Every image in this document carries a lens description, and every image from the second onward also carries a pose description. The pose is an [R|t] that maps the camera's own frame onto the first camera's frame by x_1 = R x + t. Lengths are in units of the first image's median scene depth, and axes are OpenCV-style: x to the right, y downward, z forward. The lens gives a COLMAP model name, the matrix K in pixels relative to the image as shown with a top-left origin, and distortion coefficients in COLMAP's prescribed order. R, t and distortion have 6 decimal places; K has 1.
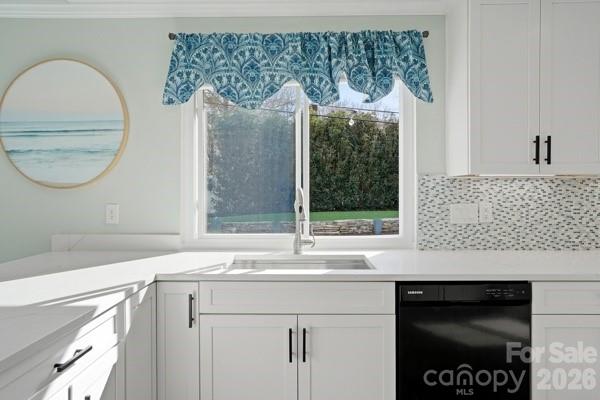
lens RADIAL K [[413.1, 0, 300.3], [0, 413.1, 191.6], [0, 0, 1]] dist [-0.030424, -0.000321]
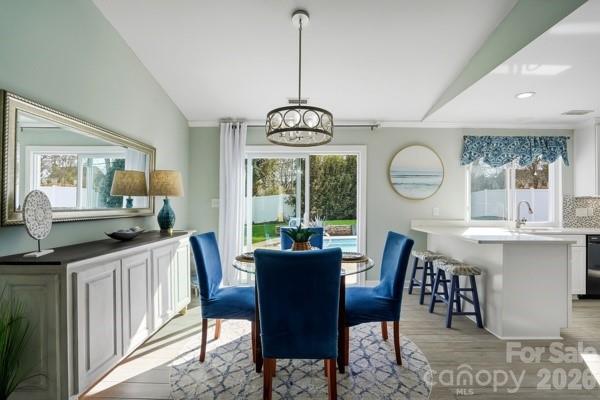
lens RADIAL K [[283.0, 0, 299.6], [0, 283.0, 201.9], [0, 0, 1]] dist [-0.031768, 0.000523]
pose [[0.999805, 0.010982, -0.016396, -1.230522], [-0.011227, 0.999826, -0.014909, 0.035446], [0.016229, 0.015090, 0.999754, -0.629282]]
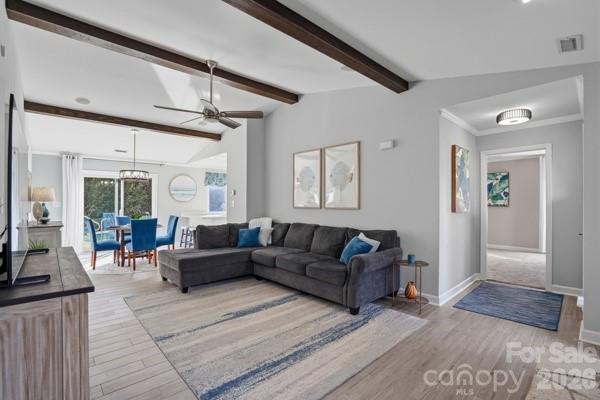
lens RADIAL K [[283.0, 0, 299.6], [0, 283.0, 201.9], [0, 0, 1]] dist [-0.031768, 0.000523]
pose [[0.744400, 0.010675, 0.667649, -1.781929], [-0.005592, 0.999937, -0.009753, 0.015659], [-0.667711, 0.003526, 0.744413, -2.382636]]
